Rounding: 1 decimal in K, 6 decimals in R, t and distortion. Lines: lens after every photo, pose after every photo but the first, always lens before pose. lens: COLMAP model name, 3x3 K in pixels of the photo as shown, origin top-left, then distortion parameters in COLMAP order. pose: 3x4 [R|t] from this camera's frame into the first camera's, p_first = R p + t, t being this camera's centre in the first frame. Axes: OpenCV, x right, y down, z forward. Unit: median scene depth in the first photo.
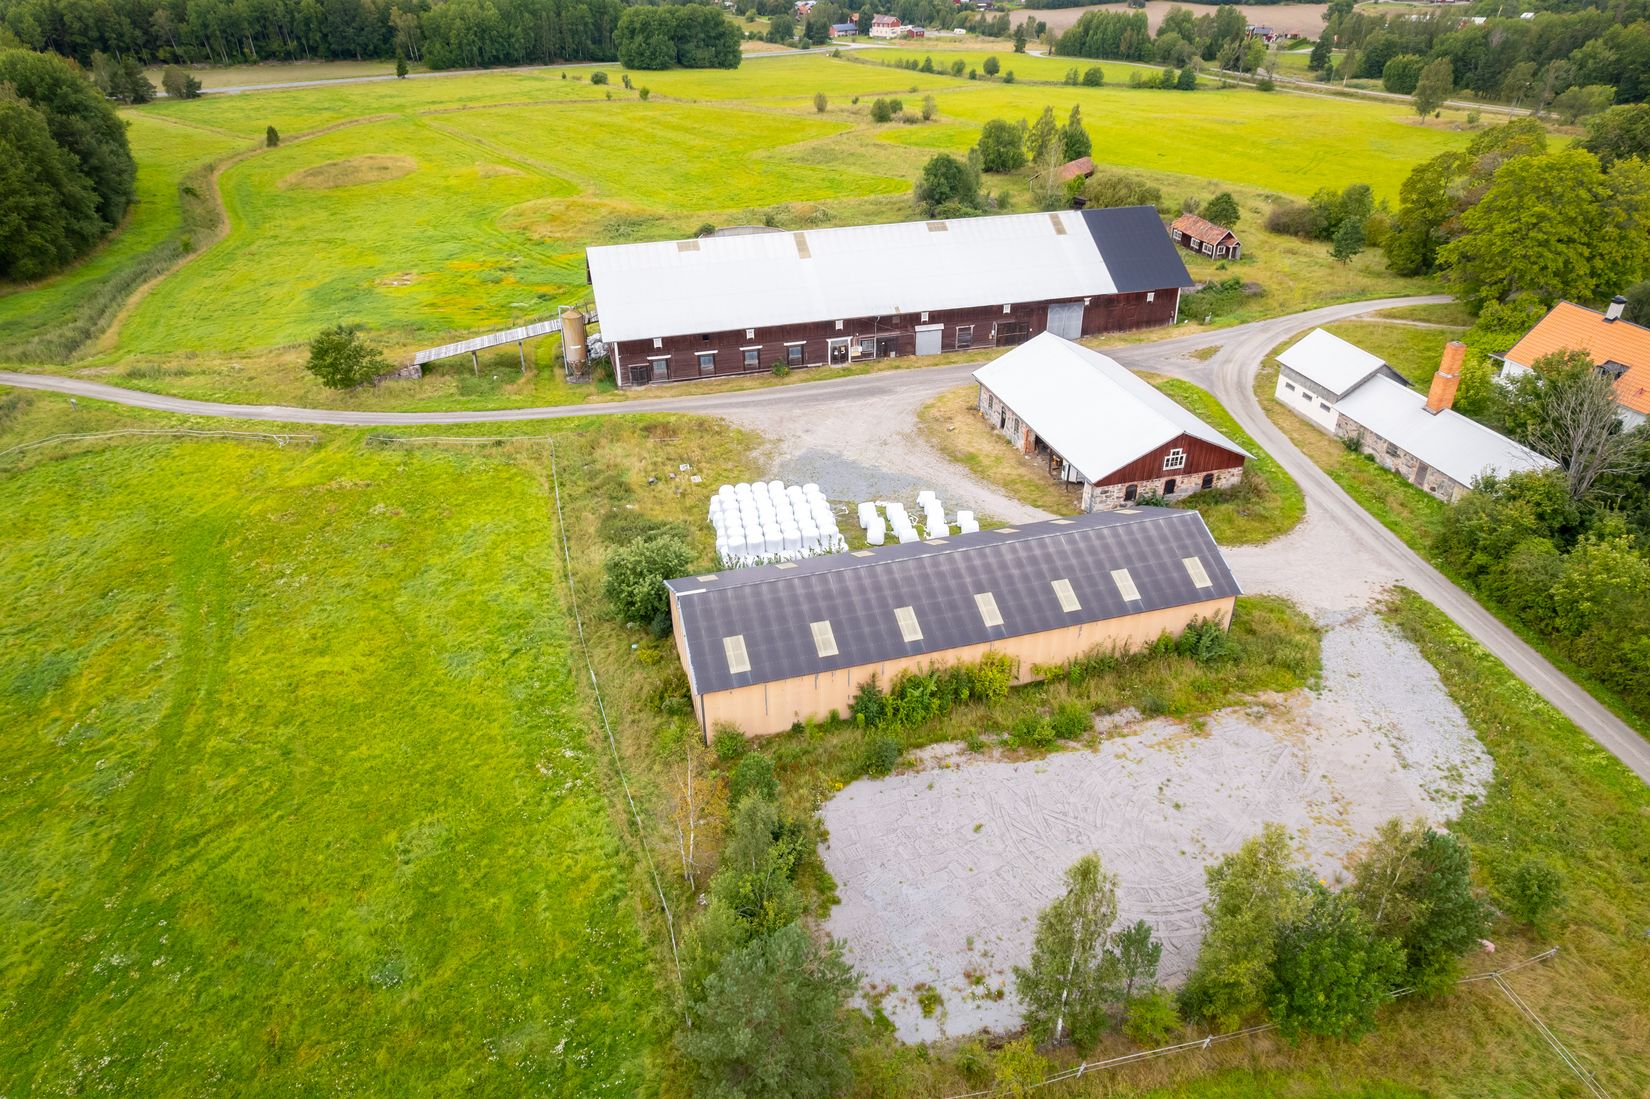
lens RADIAL K [[1121.3, 0, 819.0], [0, 1121.3, 538.8], [0, 0, 1]] dist [0.006637, 0.003366]
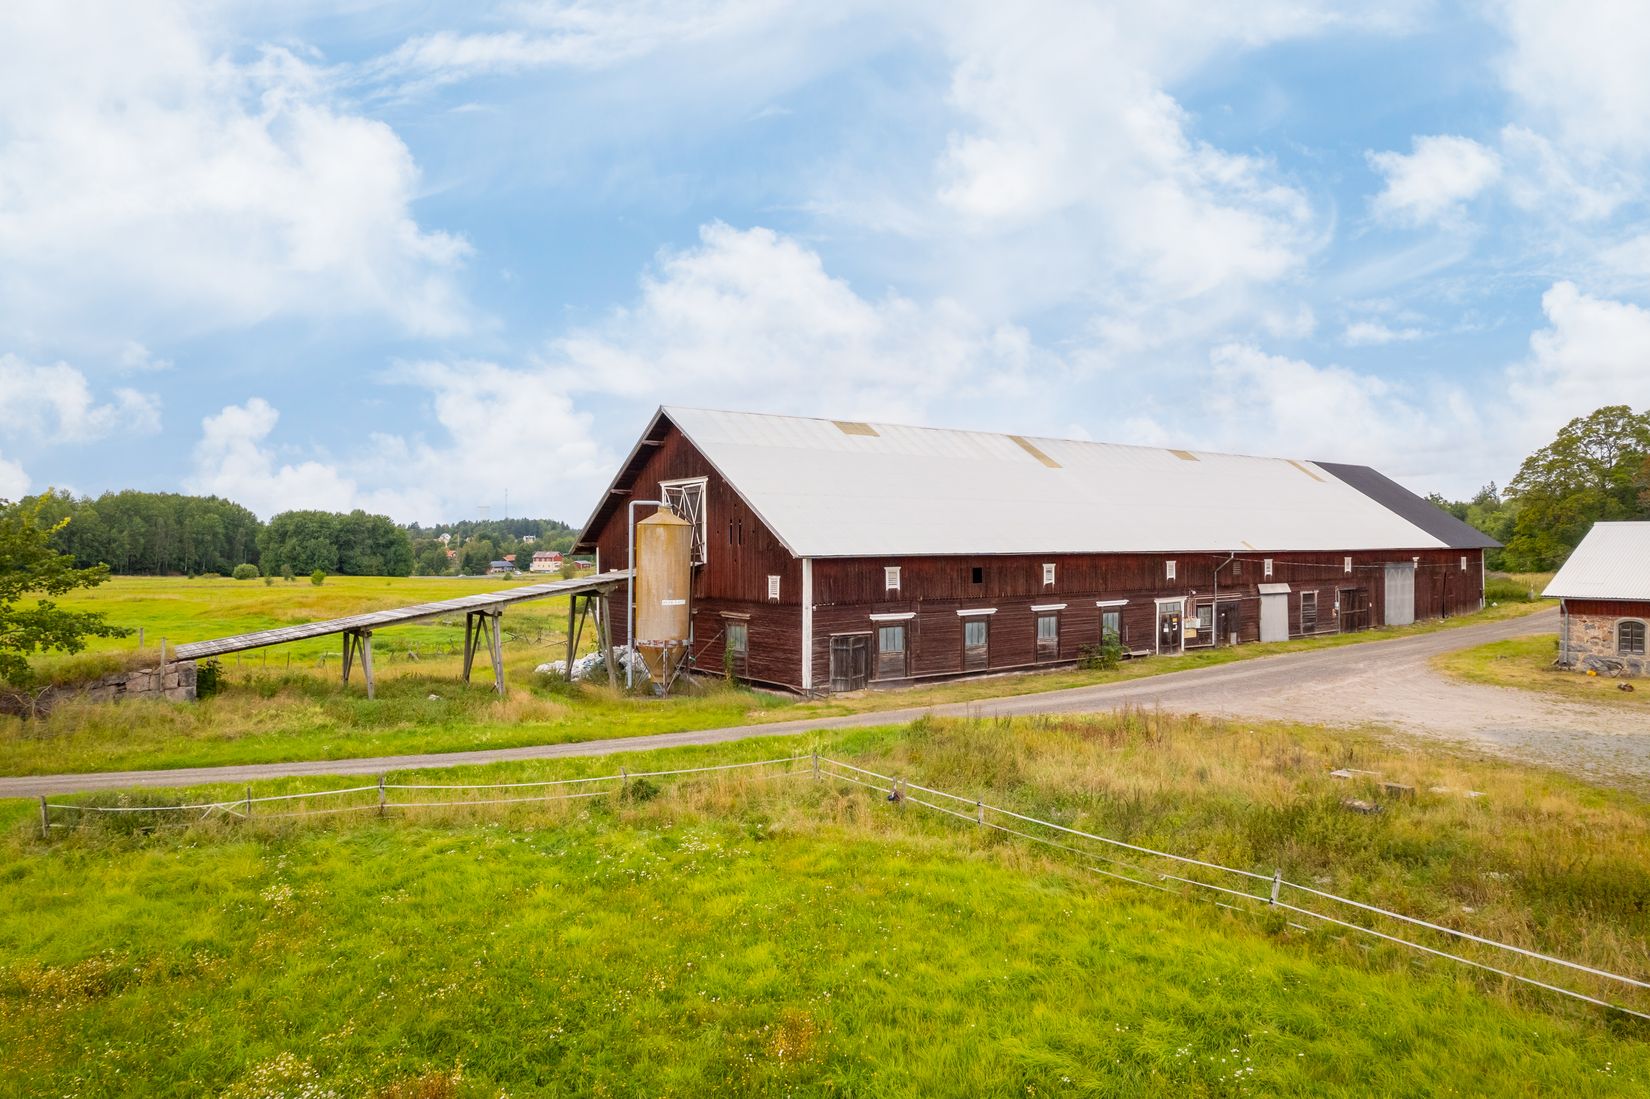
lens RADIAL K [[1066.8, 0, 822.1], [0, 1066.8, 547.0], [0, 0, 1]] dist [0.007463, 0.000903]
pose [[0.925826, 0.000112, 0.377951, -0.252178], [0.183095, 0.874690, -0.448769, -0.017043], [-0.330640, 0.484683, 0.809790, 0.576232]]
